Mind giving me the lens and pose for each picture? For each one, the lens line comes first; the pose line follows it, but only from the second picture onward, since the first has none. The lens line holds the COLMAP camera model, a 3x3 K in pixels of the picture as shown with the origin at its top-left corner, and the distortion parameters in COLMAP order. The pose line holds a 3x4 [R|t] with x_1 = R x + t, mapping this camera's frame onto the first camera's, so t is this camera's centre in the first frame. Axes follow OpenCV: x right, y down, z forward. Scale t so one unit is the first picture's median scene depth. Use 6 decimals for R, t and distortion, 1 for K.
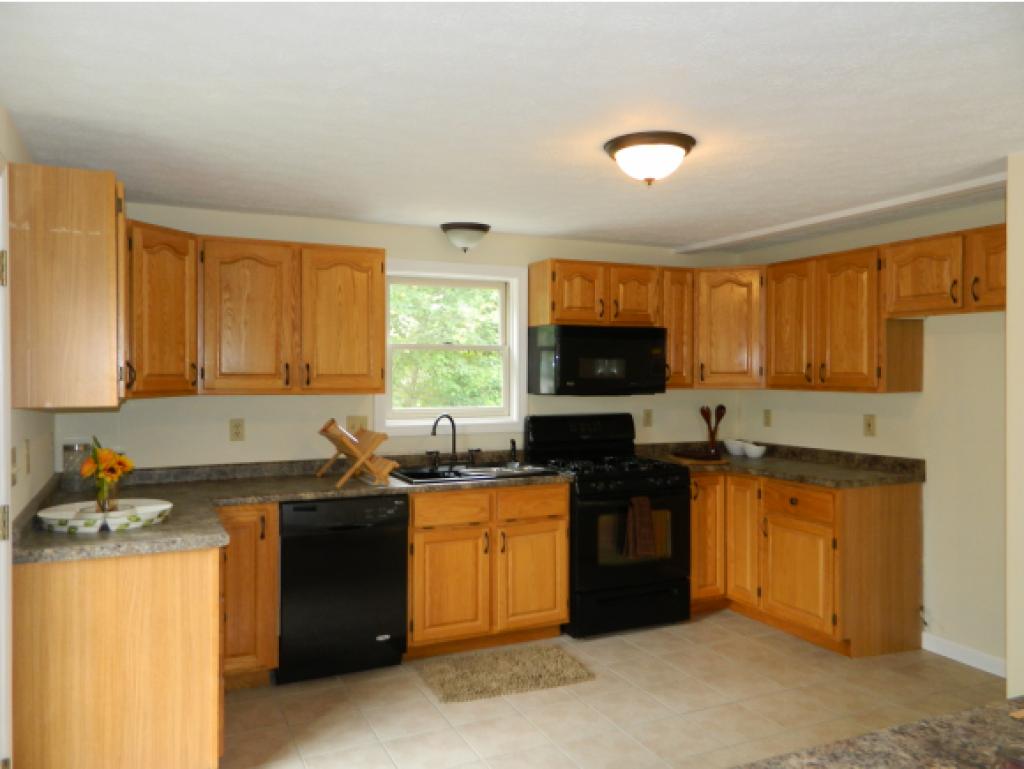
lens RADIAL K [[786.1, 0, 506.4], [0, 786.1, 379.6], [0, 0, 1]] dist [0.024627, 0.018294]
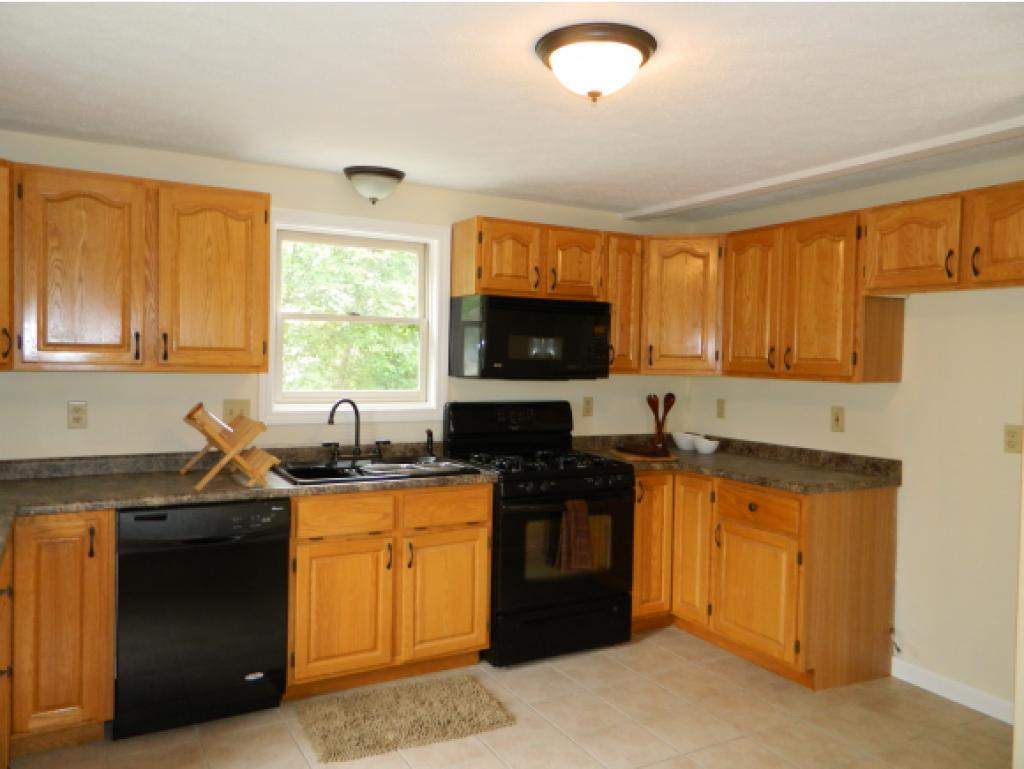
lens RADIAL K [[786.1, 0, 506.2], [0, 786.1, 382.4], [0, 0, 1]] dist [0.024627, 0.018294]
pose [[0.997316, 0.018019, 0.070959, 0.033687], [-0.019862, 0.999482, 0.025342, 0.002259], [-0.070466, -0.026683, 0.997157, 0.170315]]
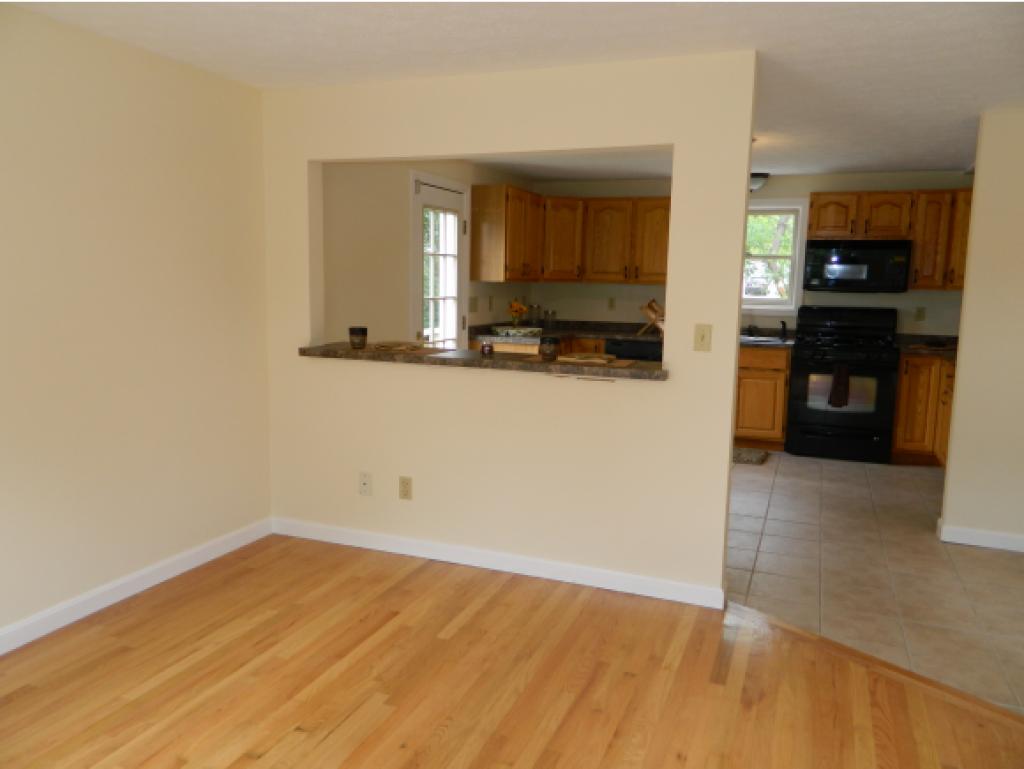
lens RADIAL K [[786.1, 0, 515.5], [0, 786.1, 378.7], [0, 0, 1]] dist [0.024627, 0.018294]
pose [[0.688759, 0.108983, -0.716753, 0.815724], [-0.028391, 0.991933, 0.123542, 0.018115], [0.724435, -0.064741, 0.686297, -0.410056]]
